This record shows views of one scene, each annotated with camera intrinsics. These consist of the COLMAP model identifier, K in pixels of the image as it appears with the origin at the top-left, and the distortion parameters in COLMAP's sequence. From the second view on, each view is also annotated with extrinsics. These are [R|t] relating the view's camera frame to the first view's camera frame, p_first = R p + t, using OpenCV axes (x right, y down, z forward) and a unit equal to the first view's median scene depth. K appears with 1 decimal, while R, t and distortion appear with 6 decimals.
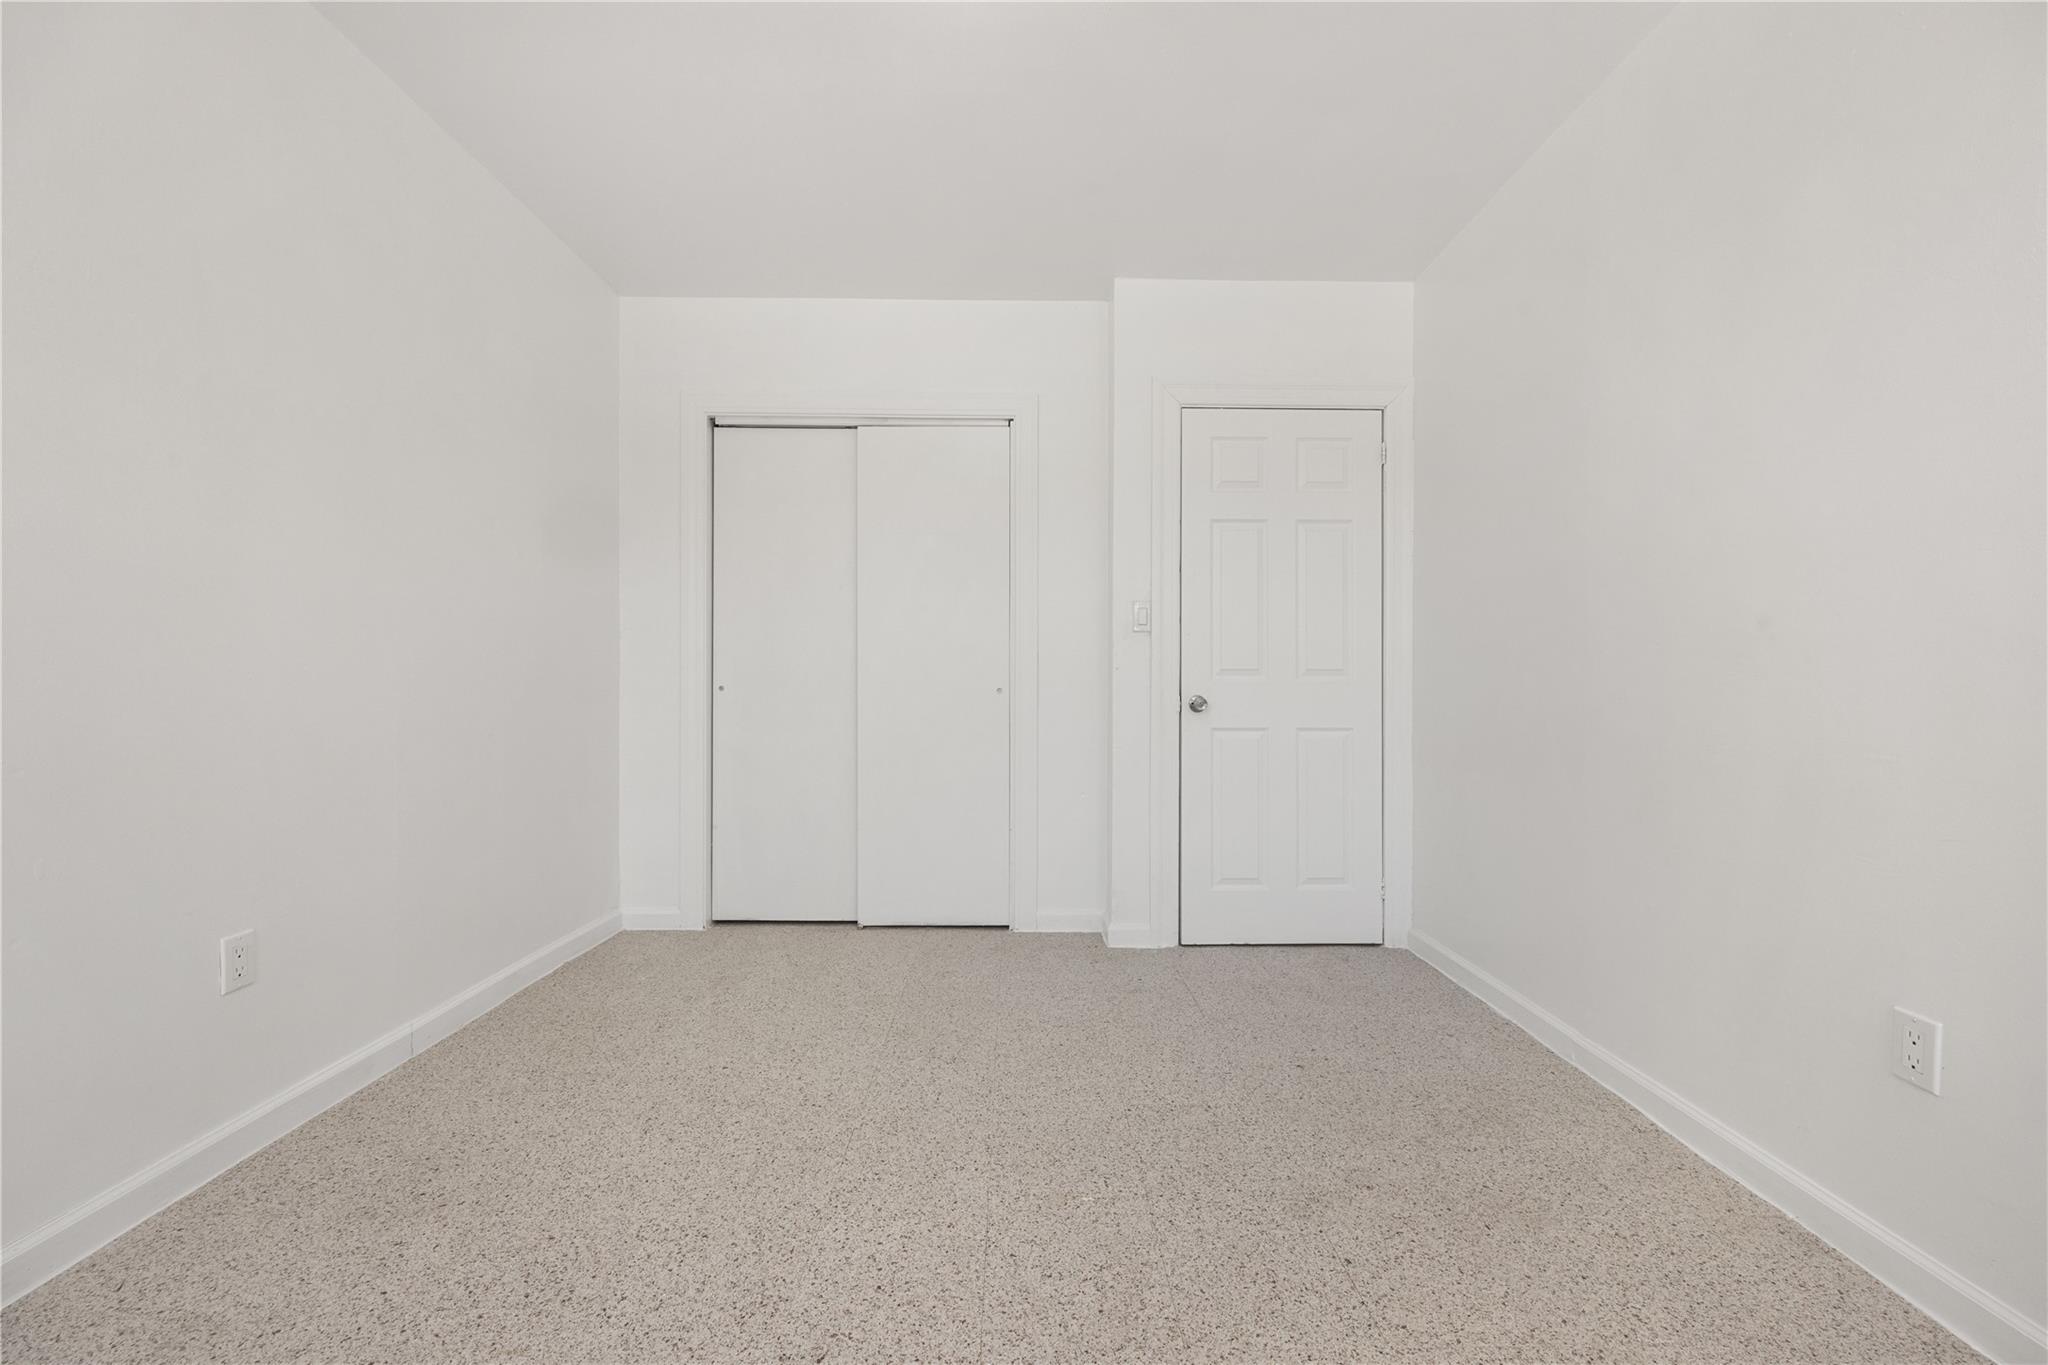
lens RADIAL K [[831.2, 0, 1019.6], [0, 831.2, 683.6], [0, 0, 1]] dist [-0.000940, 0.000028]
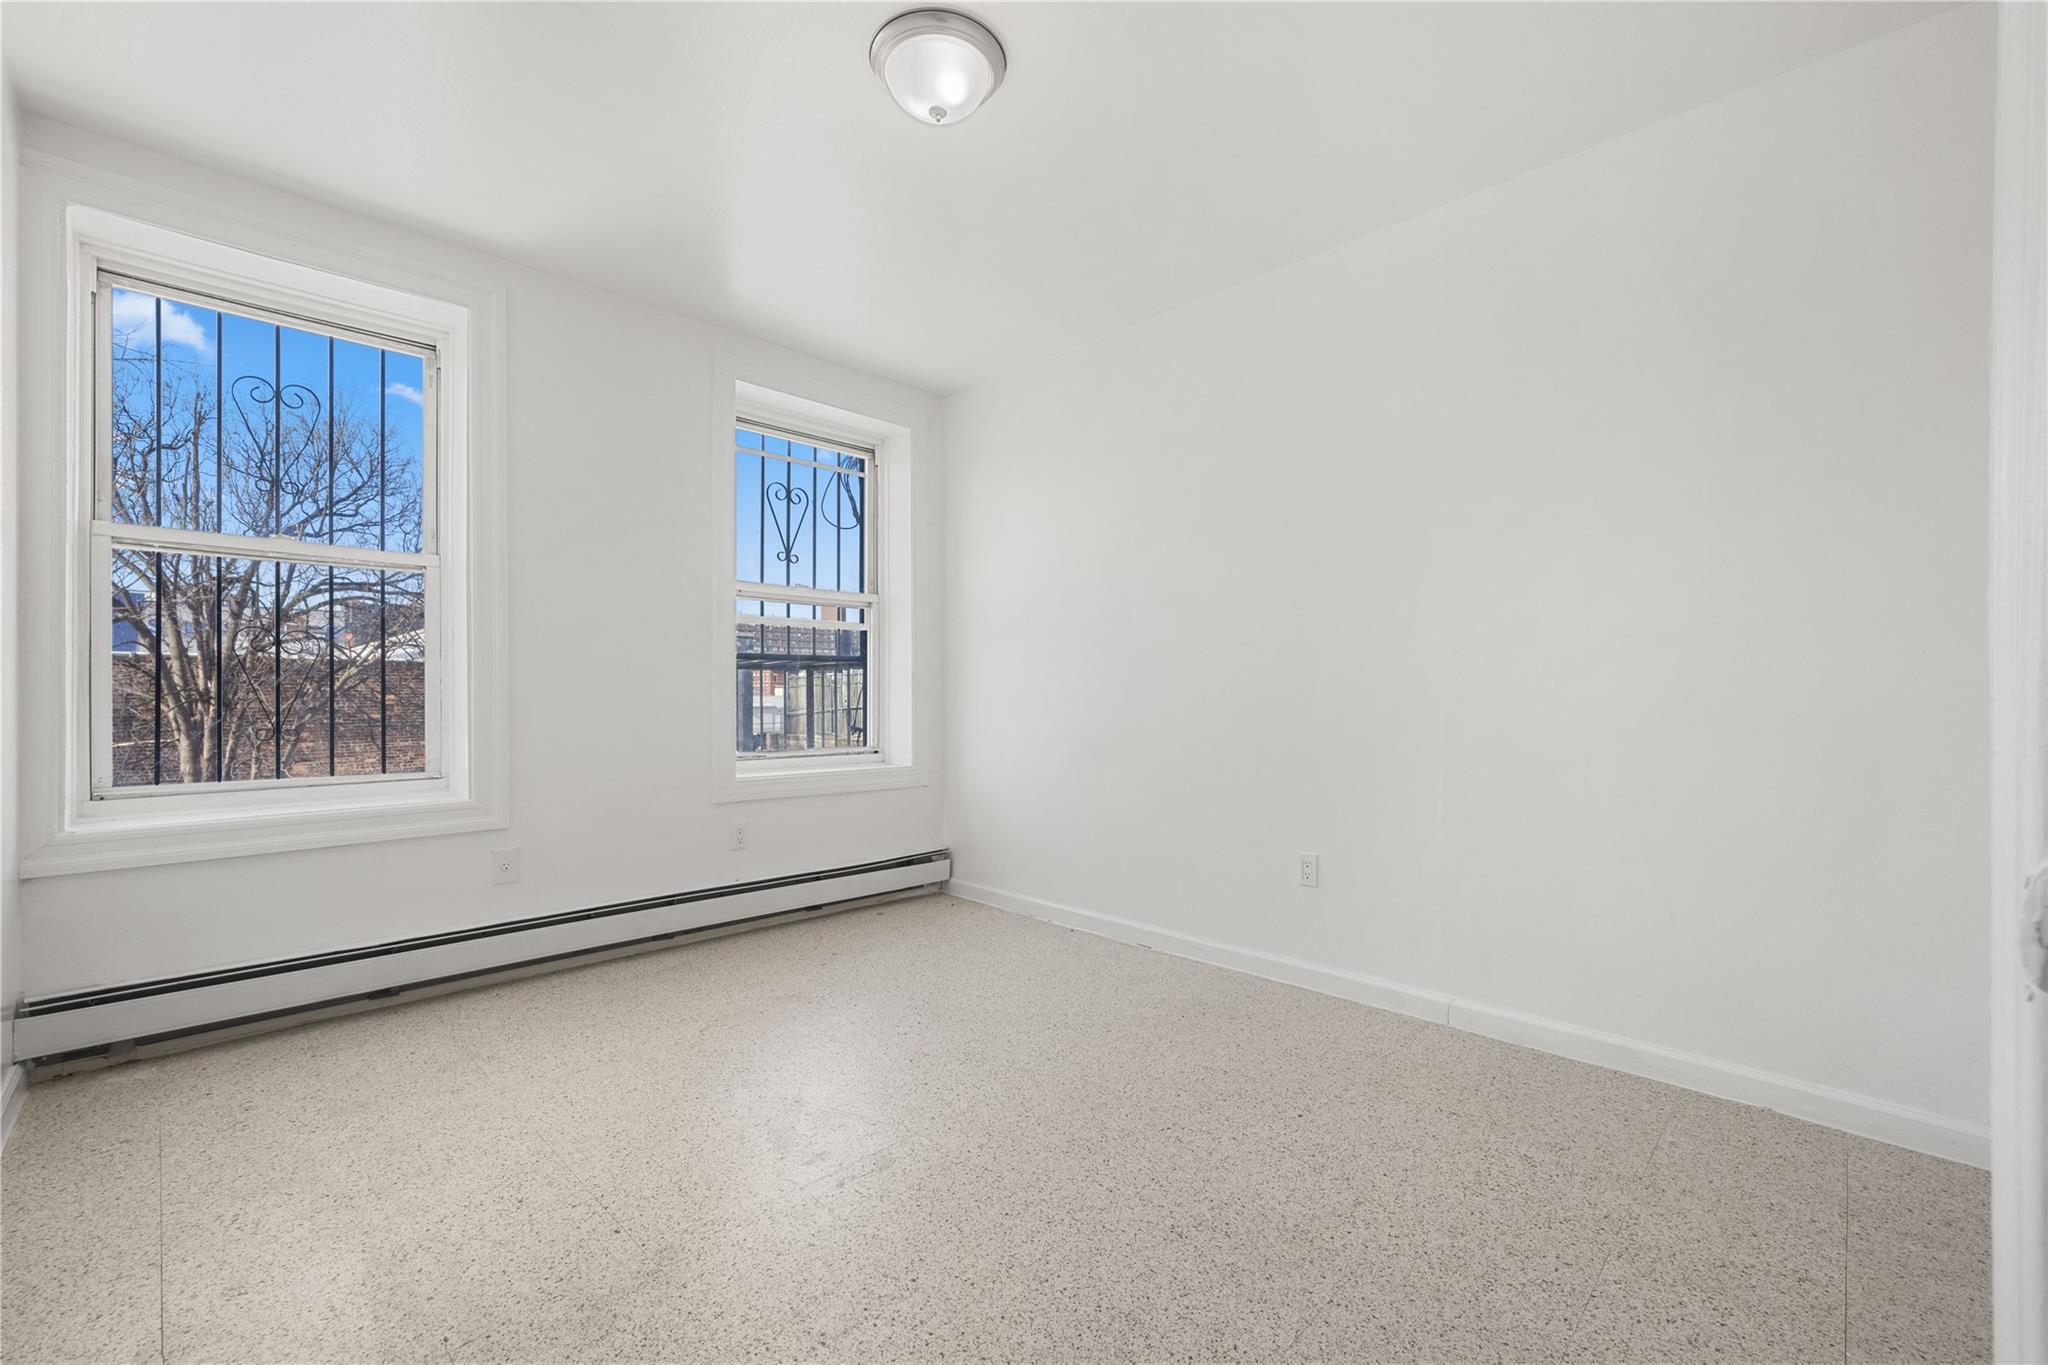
lens RADIAL K [[801.5, 0, 1014.7], [0, 801.5, 673.7], [0, 0, 1]] dist [-0.000452, -0.000036]
pose [[-0.691617, -0.022073, -0.721927, 0.609352], [-0.005320, 0.999661, -0.025469, -0.015858], [0.722245, -0.013775, -0.691500, 1.591174]]
